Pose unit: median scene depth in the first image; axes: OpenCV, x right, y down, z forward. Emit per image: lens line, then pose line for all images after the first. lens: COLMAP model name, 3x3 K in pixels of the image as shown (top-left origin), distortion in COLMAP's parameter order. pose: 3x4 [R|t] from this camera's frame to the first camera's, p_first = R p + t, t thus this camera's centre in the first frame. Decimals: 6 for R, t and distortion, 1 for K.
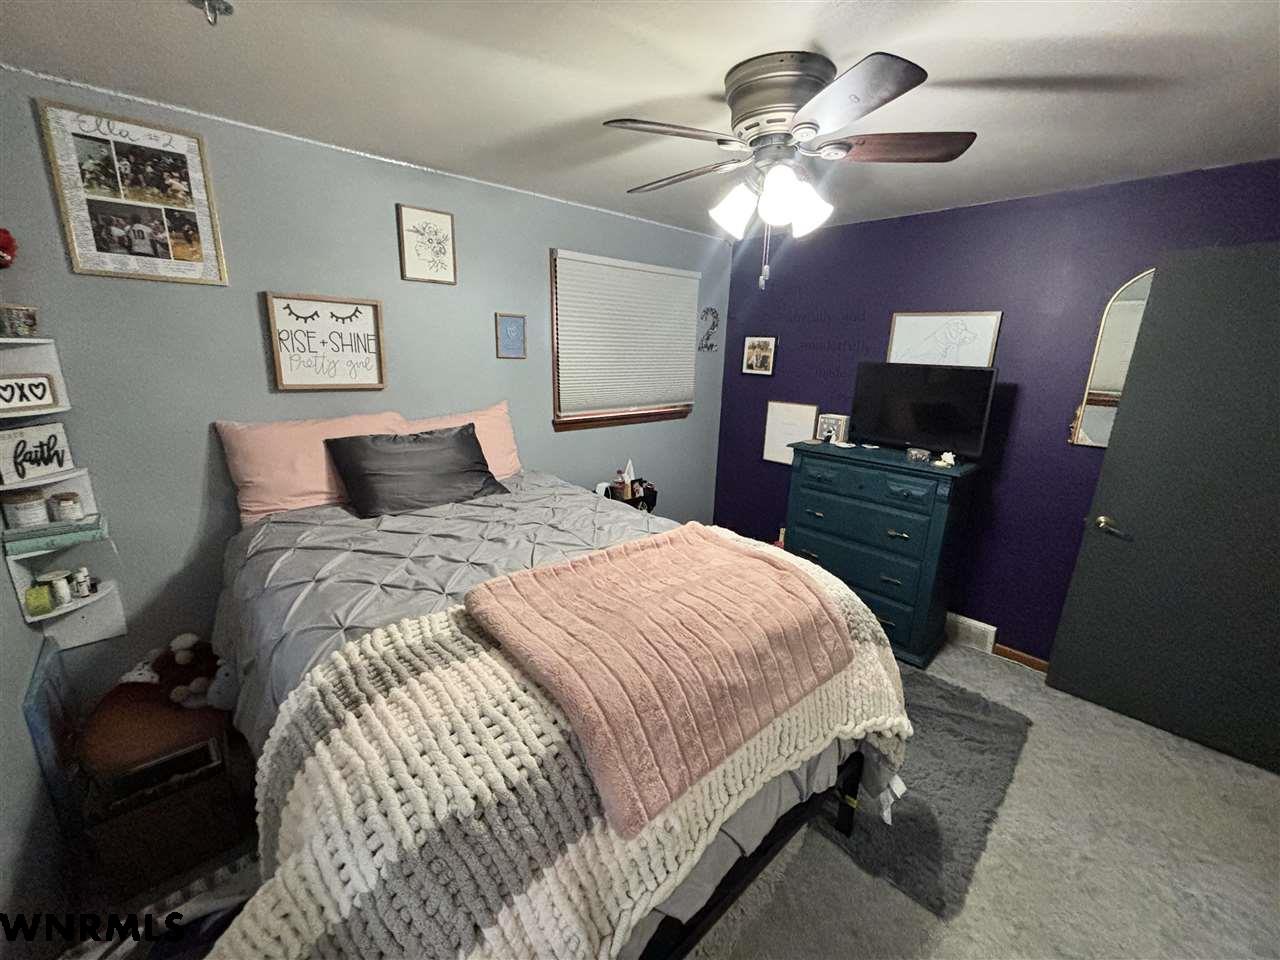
lens RADIAL K [[515.7, 0, 640.8], [0, 515.7, 483.9], [0, 0, 1]] dist [0.006889, -0.000065]
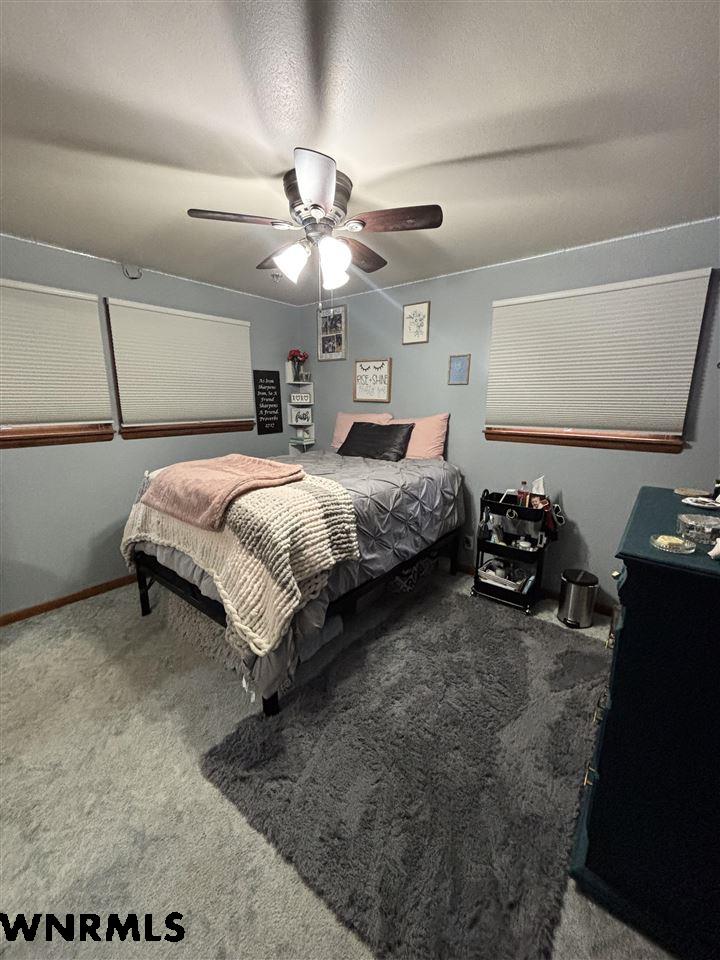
lens RADIAL K [[386.8, 0, 360.0], [0, 386.8, 480.0], [0, 0, 1]] dist [0.006889, -0.000065]
pose [[0.150209, 0.188517, -0.970515, 1.256582], [-0.247251, 0.957621, 0.147745, -0.114640], [0.957238, 0.217768, 0.190454, 0.871343]]
